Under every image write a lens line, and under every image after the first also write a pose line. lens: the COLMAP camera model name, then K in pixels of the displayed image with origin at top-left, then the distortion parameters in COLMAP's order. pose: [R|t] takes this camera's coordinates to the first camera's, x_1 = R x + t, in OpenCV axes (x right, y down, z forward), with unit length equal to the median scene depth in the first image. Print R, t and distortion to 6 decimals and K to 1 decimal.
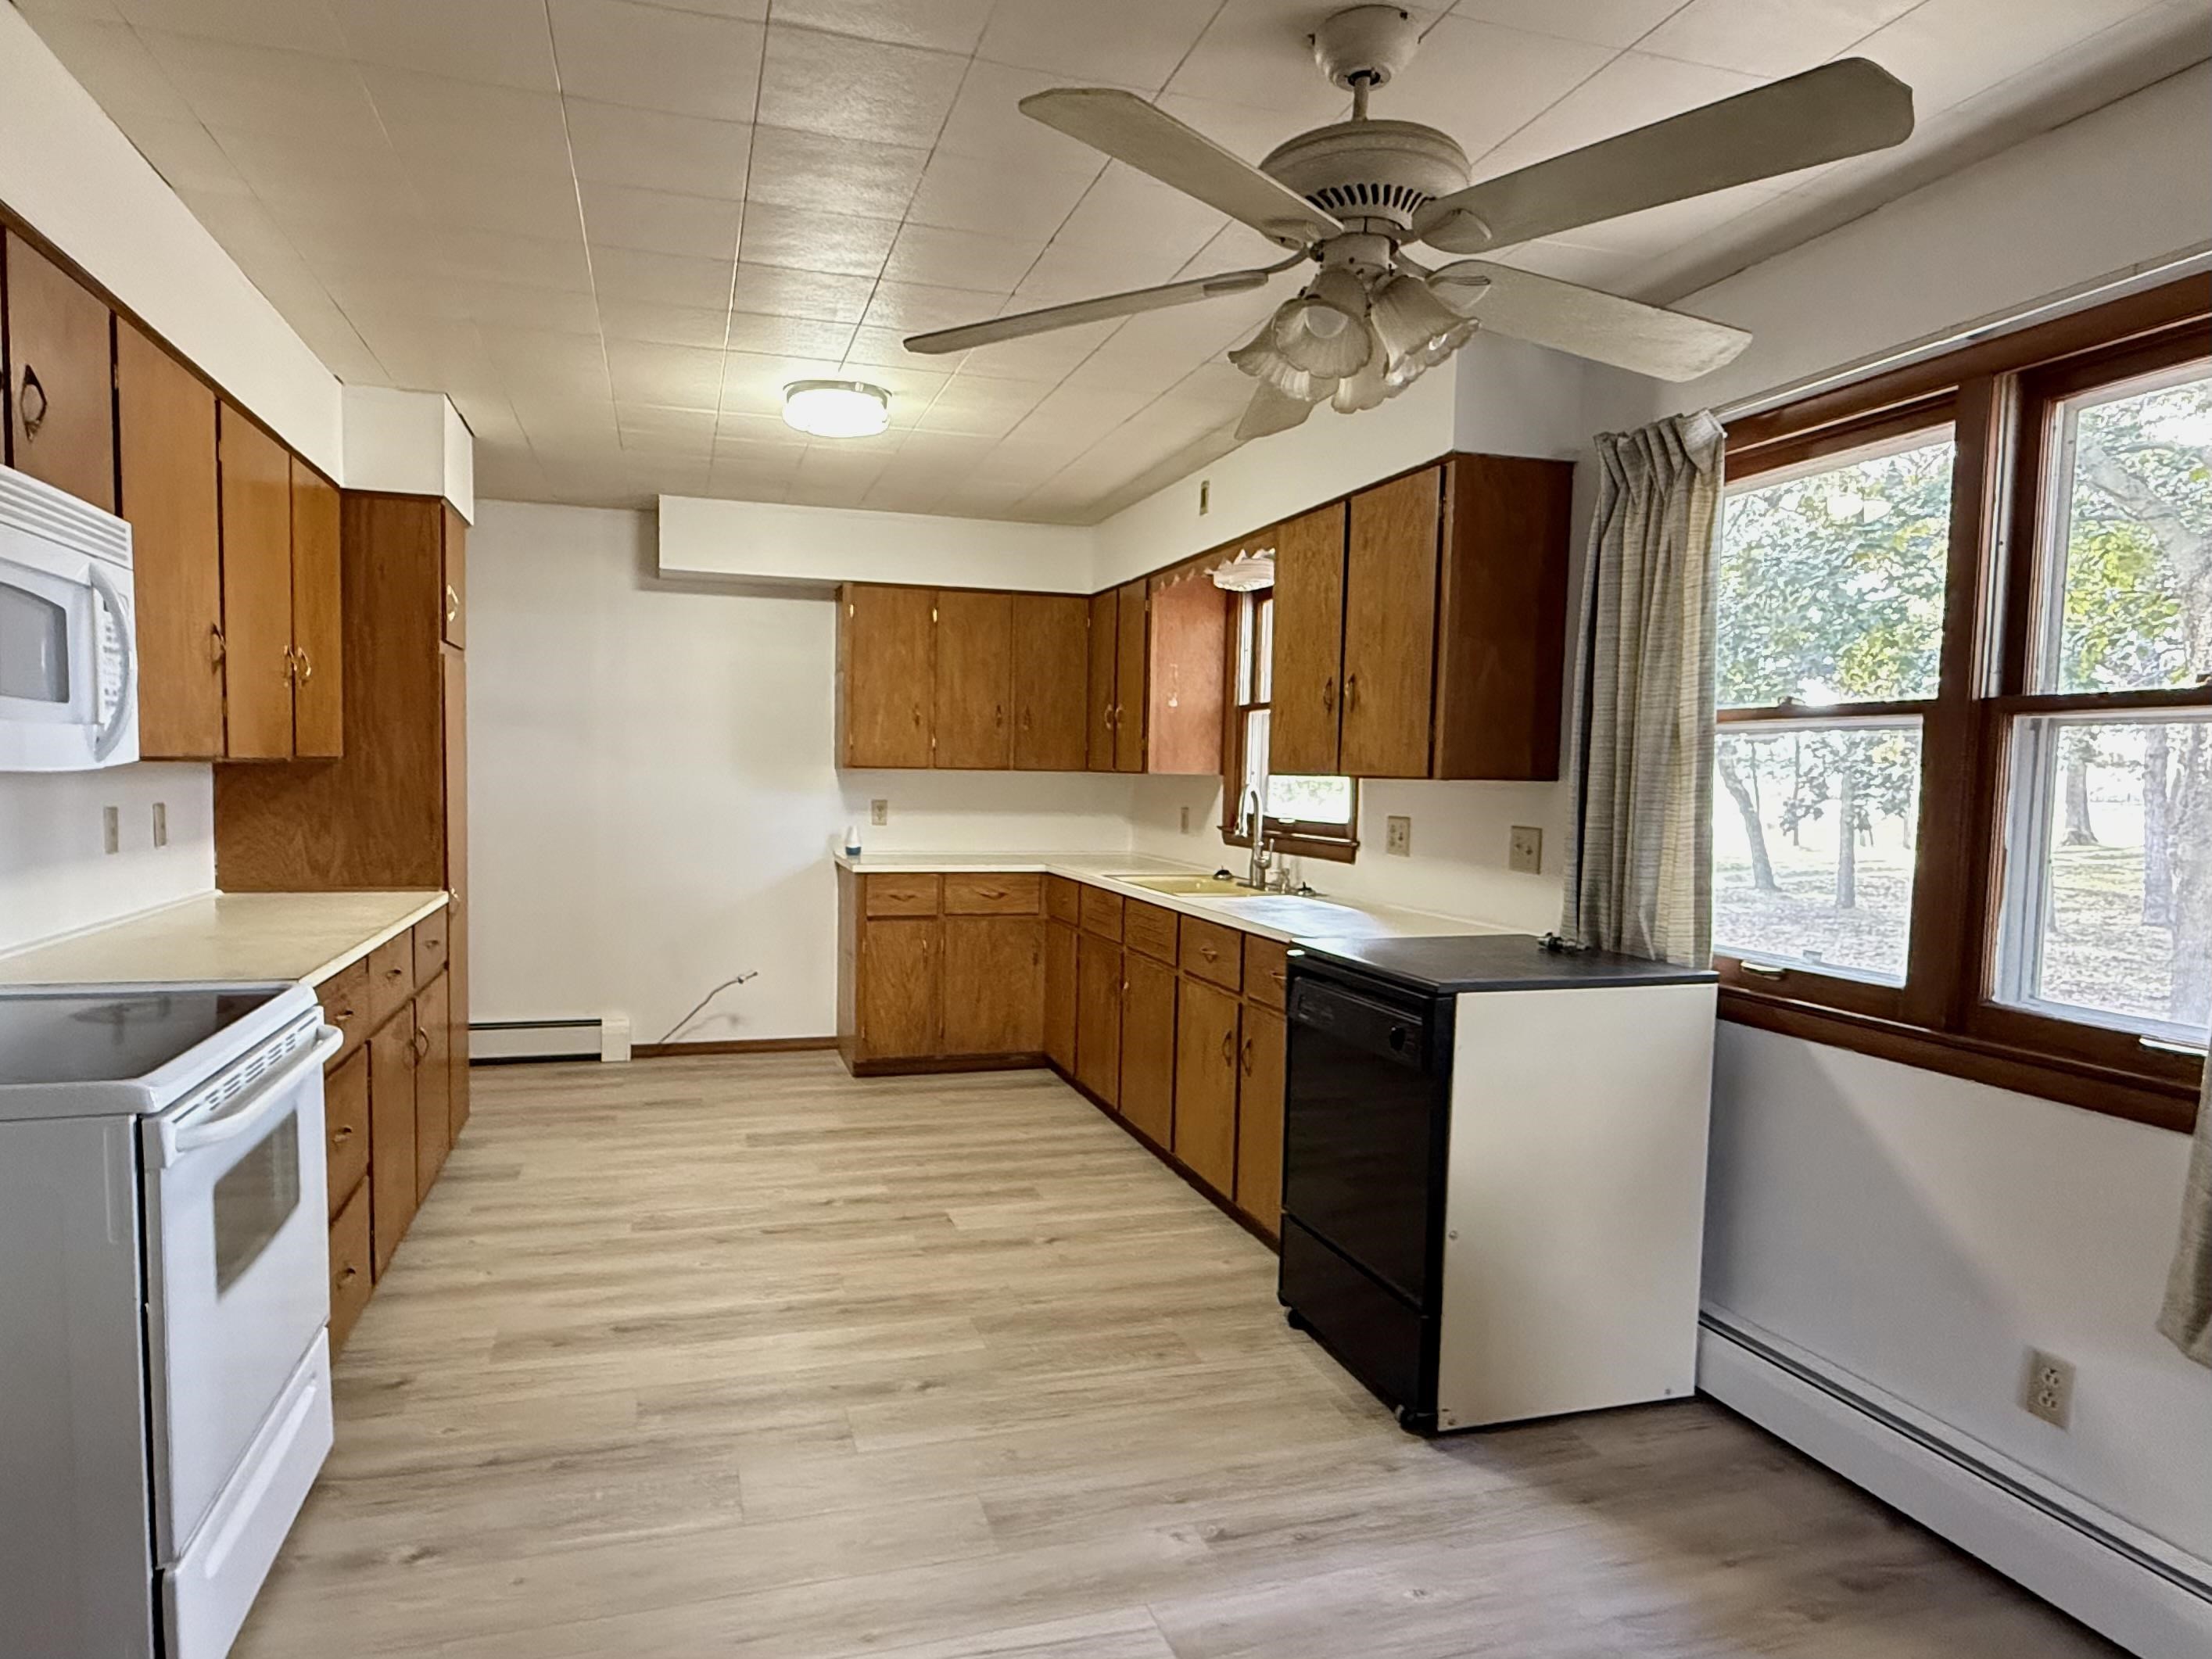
lens RADIAL K [[1250.4, 0, 1018.5], [0, 1250.4, 860.3], [0, 0, 1]] dist [-0.003199, 0.000952]
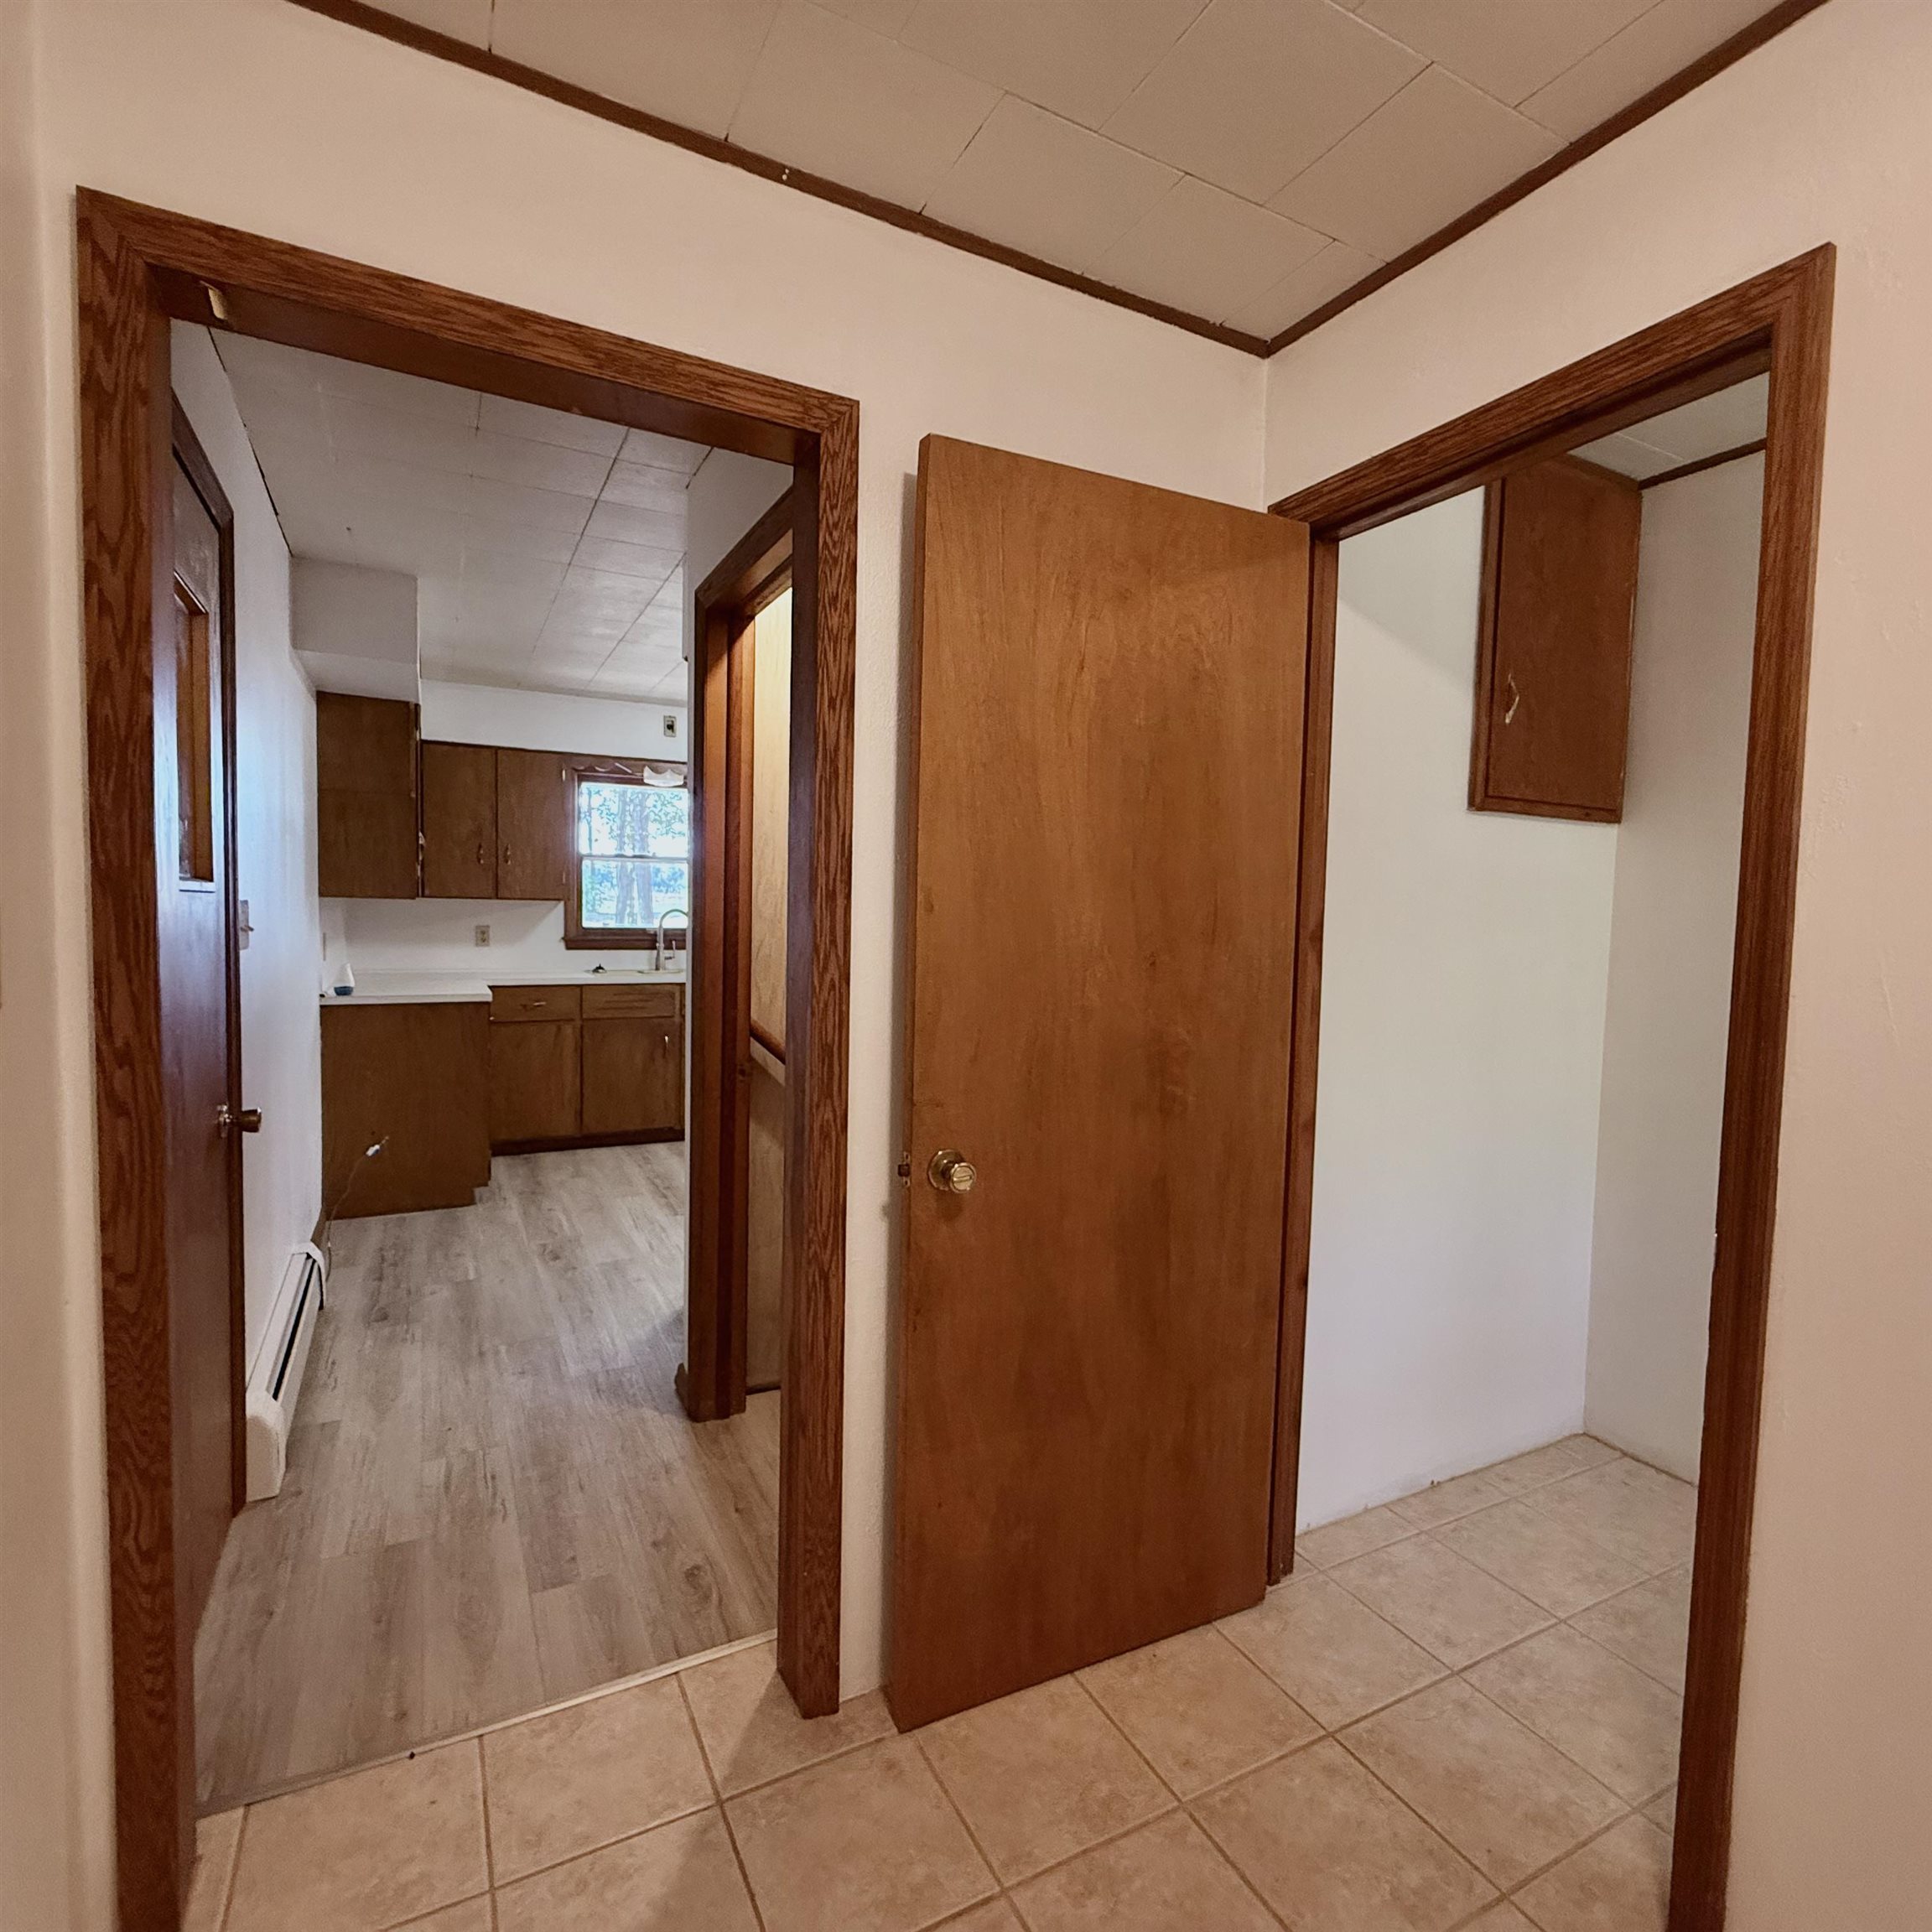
lens RADIAL K [[1028.2, 0, 965.5], [0, 1028.2, 964.1], [0, 0, 1]] dist [0.002257, -0.001161]
pose [[-0.209179, -0.082769, 0.974368, -1.413165], [0.042576, 0.994696, 0.093636, -0.106800], [-0.976950, 0.061071, -0.204546, 1.103475]]
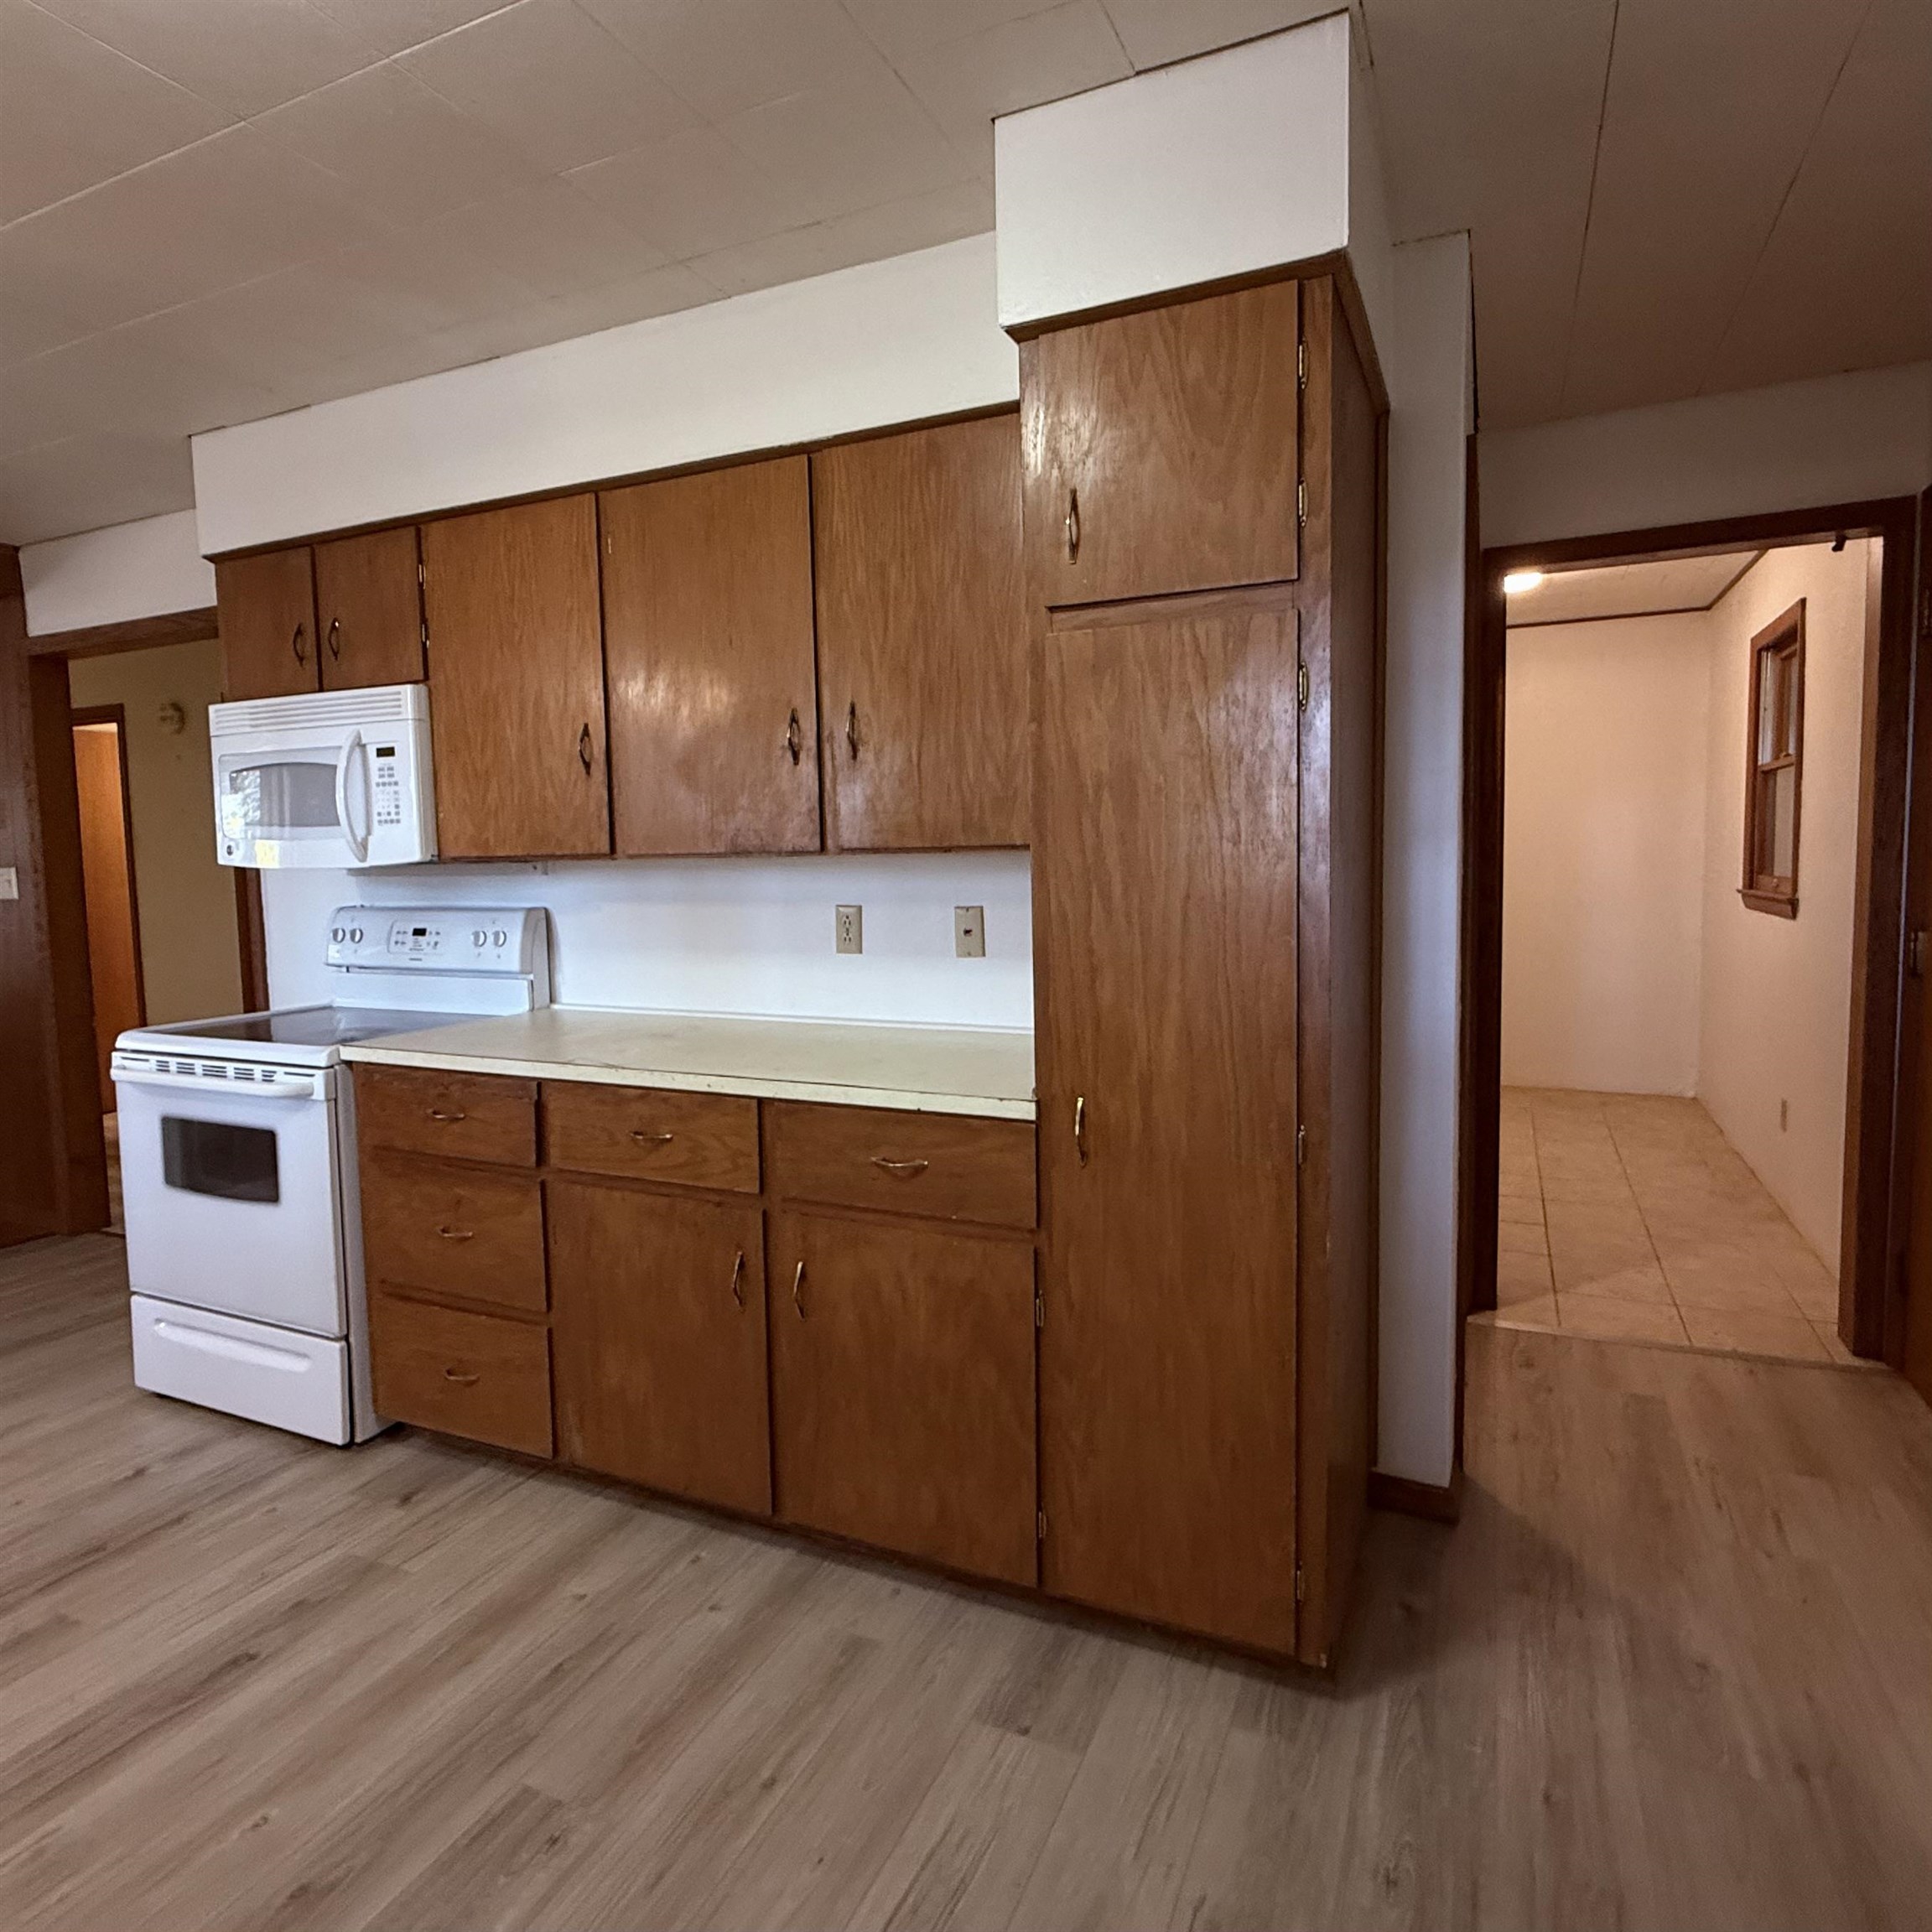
lens RADIAL K [[1151.5, 0, 972.3], [0, 1151.5, 932.2], [0, 0, 1]] dist [0.006577, -0.002648]
pose [[-0.641517, 0.046573, -0.765694, -0.079906], [-0.049998, 0.993494, 0.102318, -0.094559], [0.765478, 0.103922, -0.635015, 1.326176]]
